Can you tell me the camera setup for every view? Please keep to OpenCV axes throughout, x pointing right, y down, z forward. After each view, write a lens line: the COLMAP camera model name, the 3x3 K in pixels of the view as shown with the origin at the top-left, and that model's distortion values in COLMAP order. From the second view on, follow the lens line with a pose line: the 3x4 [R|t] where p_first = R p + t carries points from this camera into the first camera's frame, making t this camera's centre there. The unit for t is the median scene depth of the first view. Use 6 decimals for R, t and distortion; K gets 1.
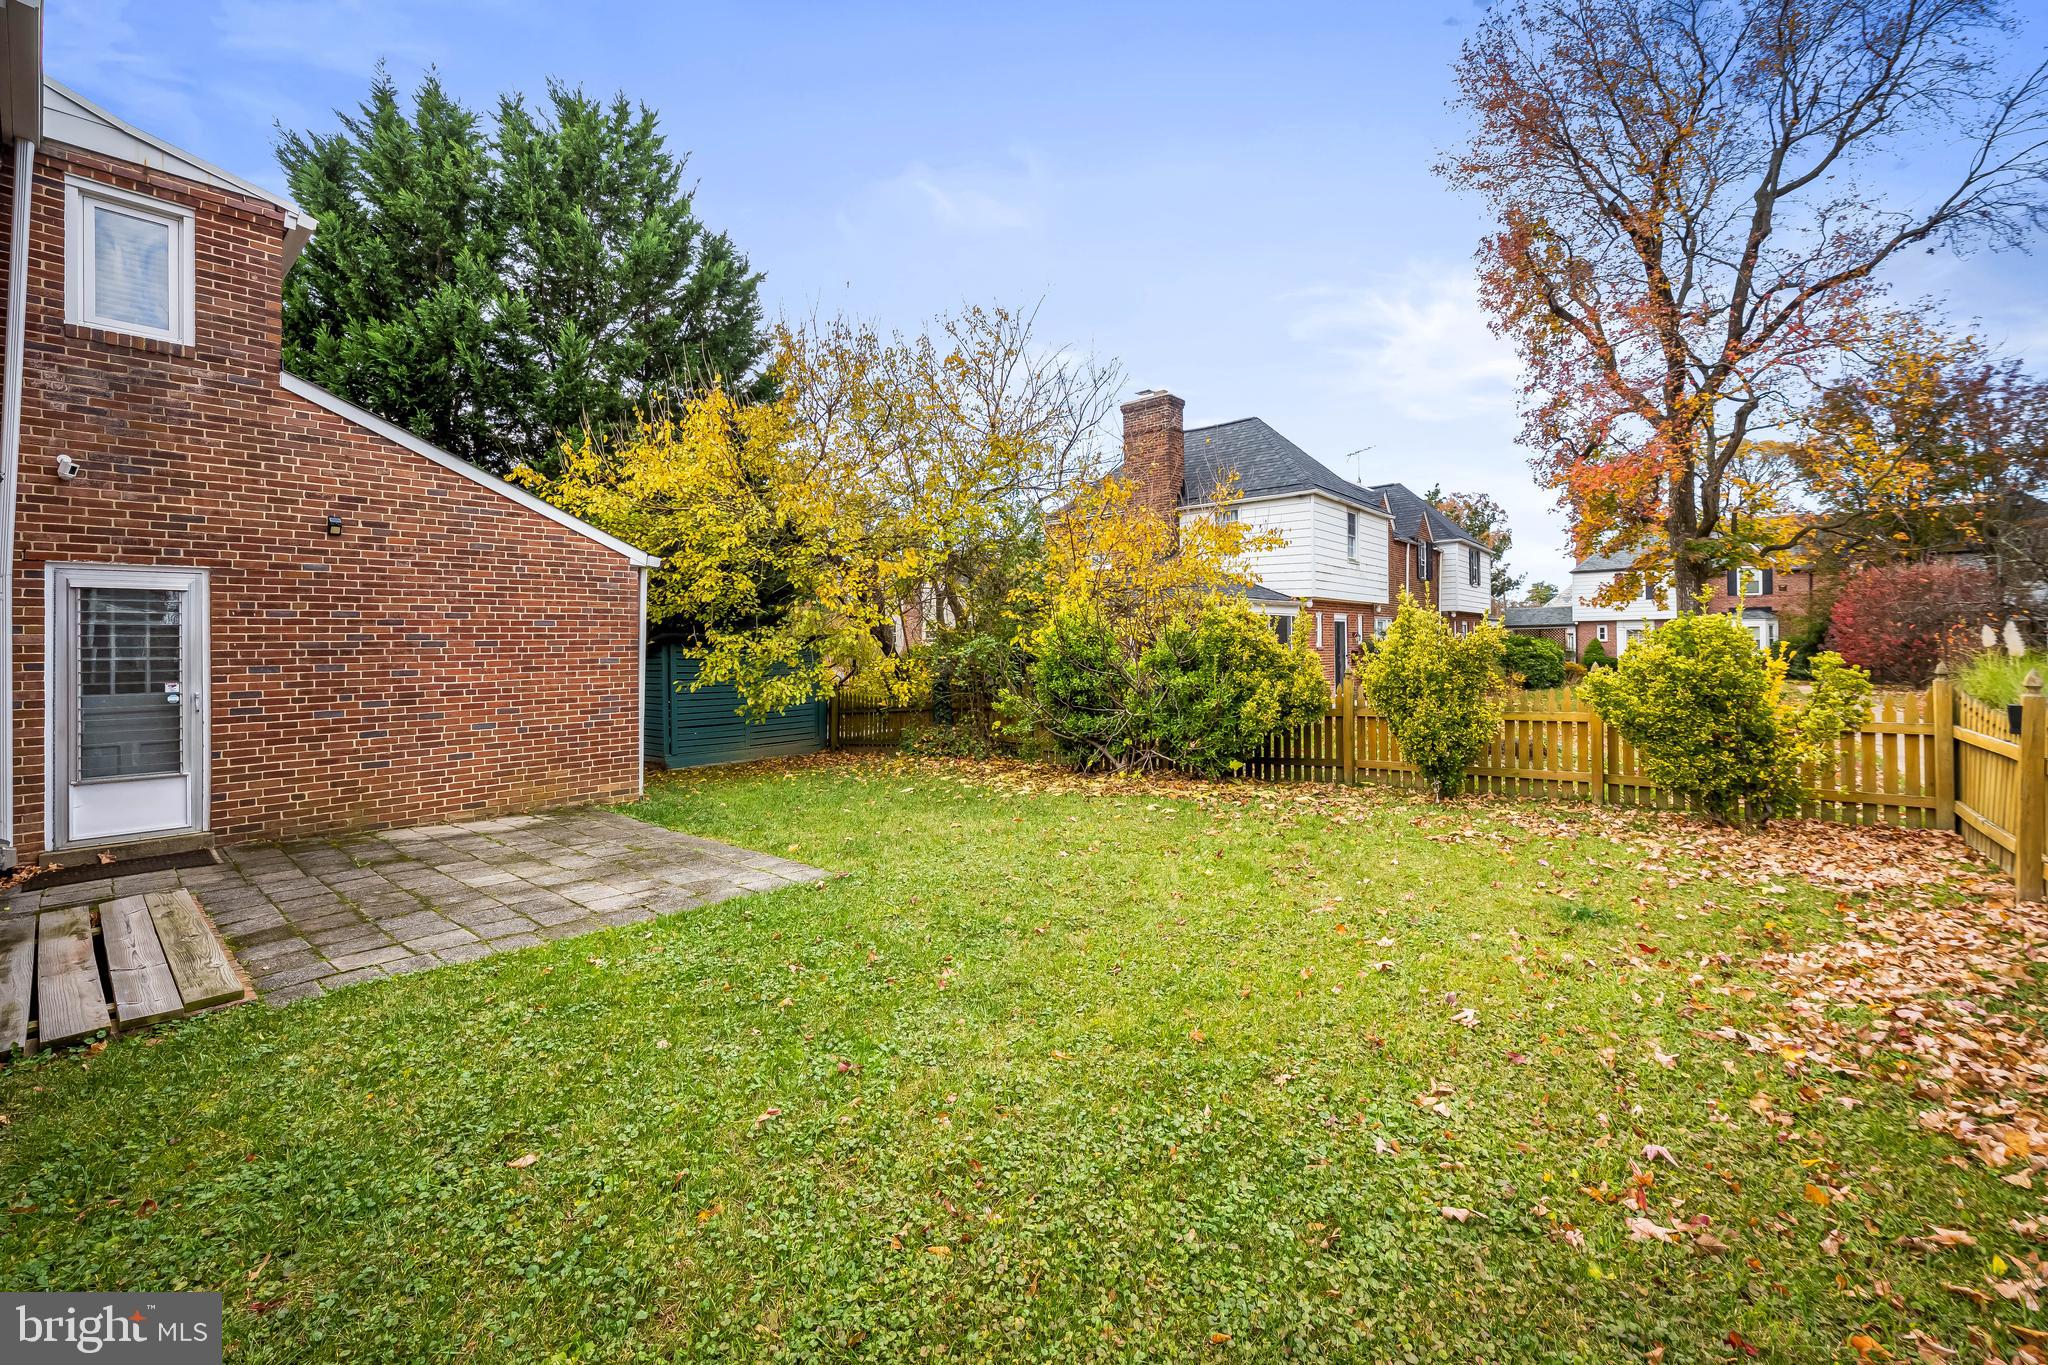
lens RADIAL K [[829.7, 0, 1027.1], [0, 829.7, 654.0], [0, 0, 1]] dist [-0.004861, 0.000138]
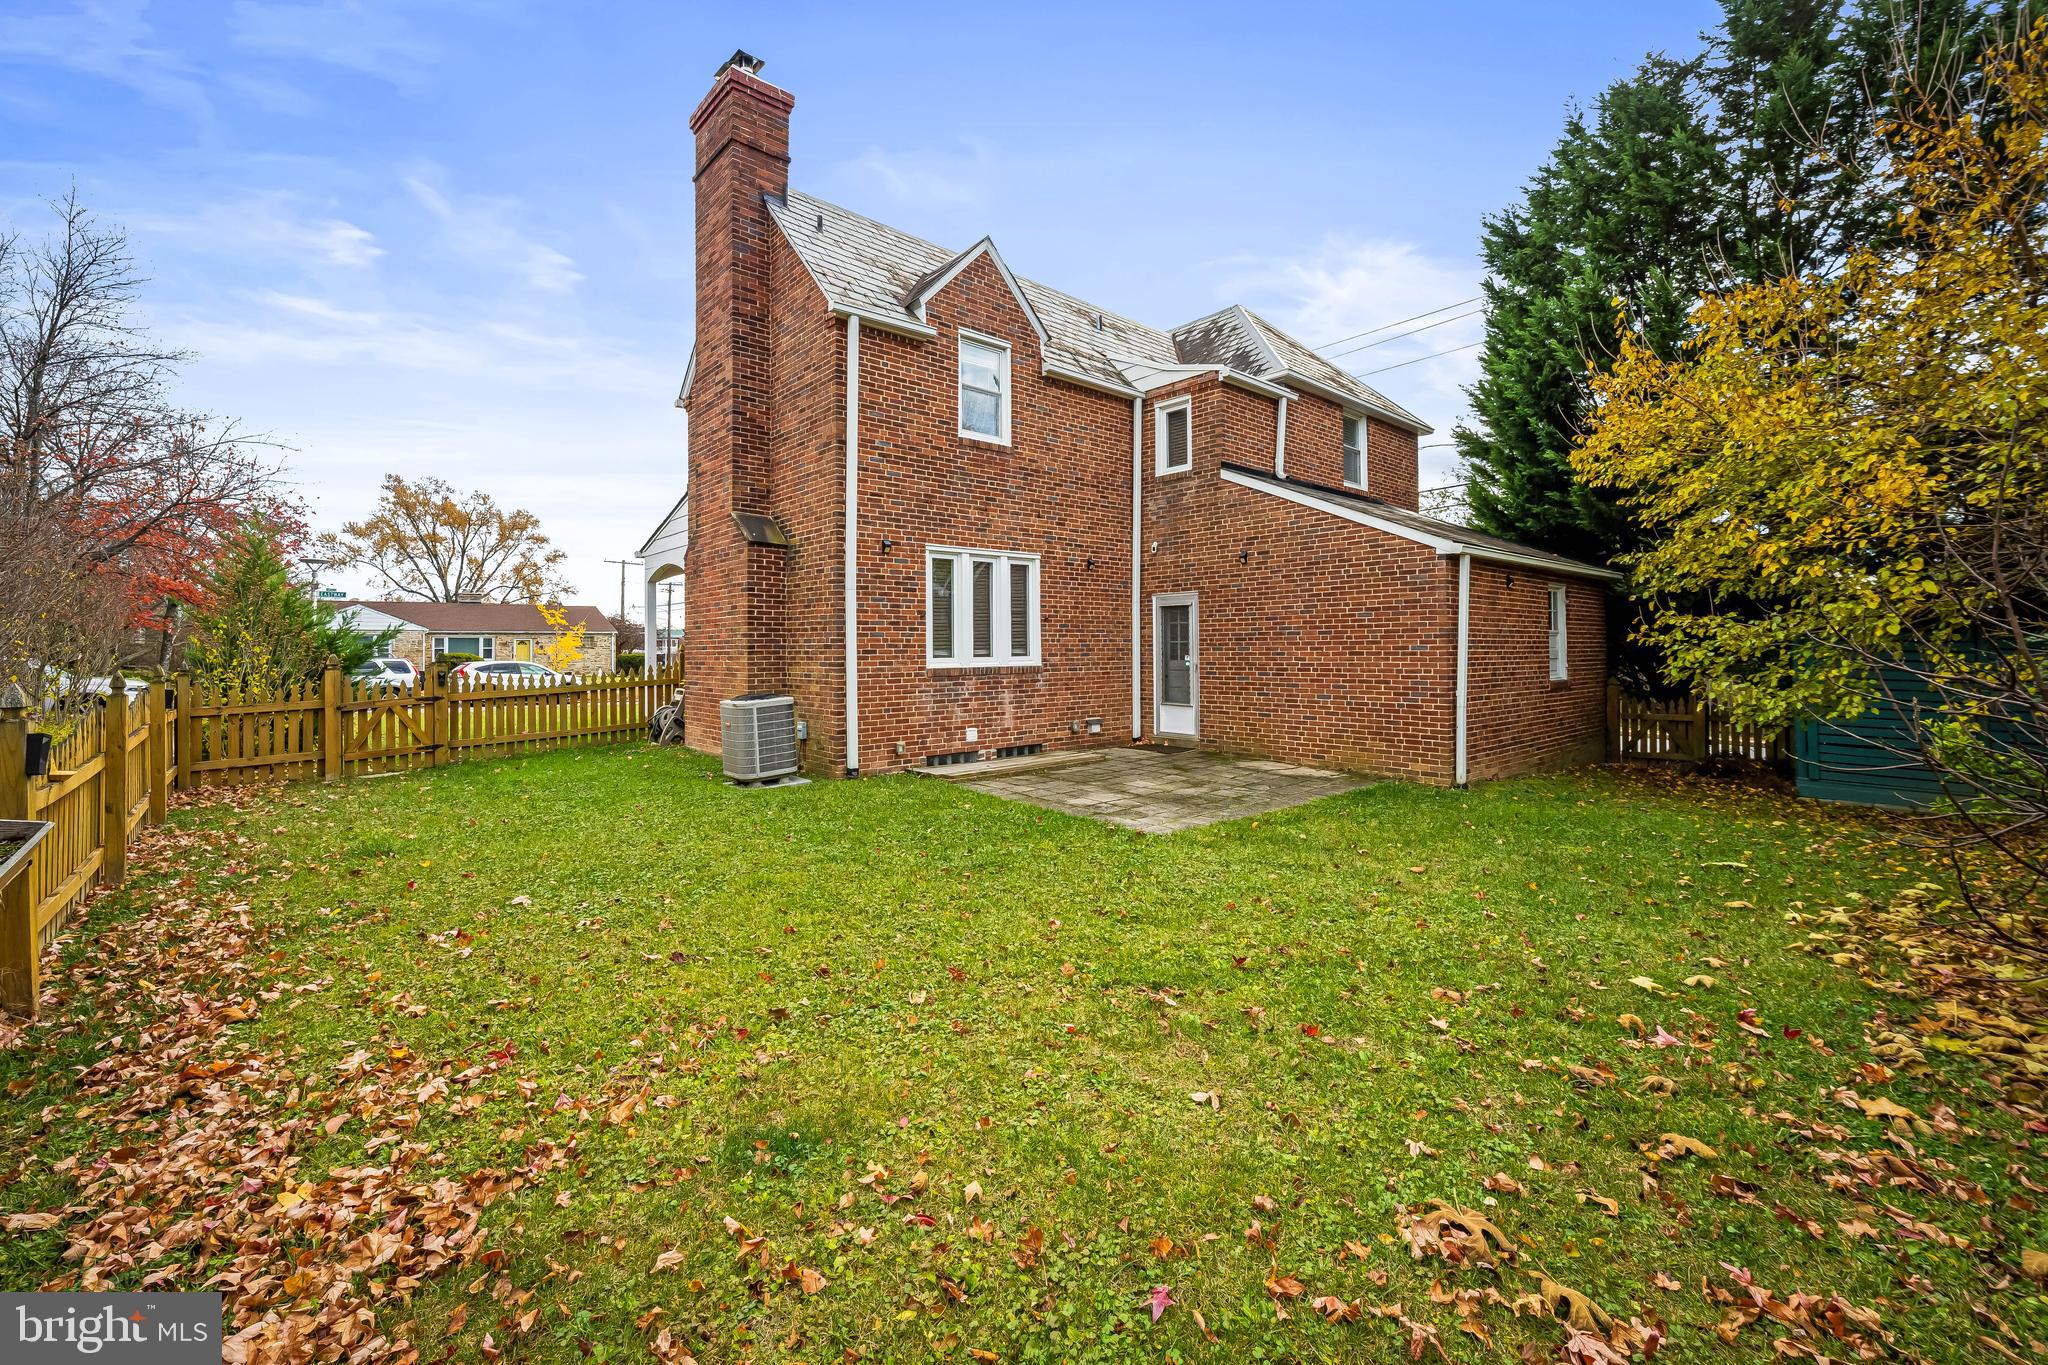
lens RADIAL K [[829.7, 0, 1027.1], [0, 829.7, 654.0], [0, 0, 1]] dist [-0.004861, 0.000138]
pose [[-0.135780, 0.023833, -0.990452, 0.847115], [-0.002245, 0.999701, 0.024364, -0.011907], [0.990736, 0.005532, -0.135686, 0.893635]]
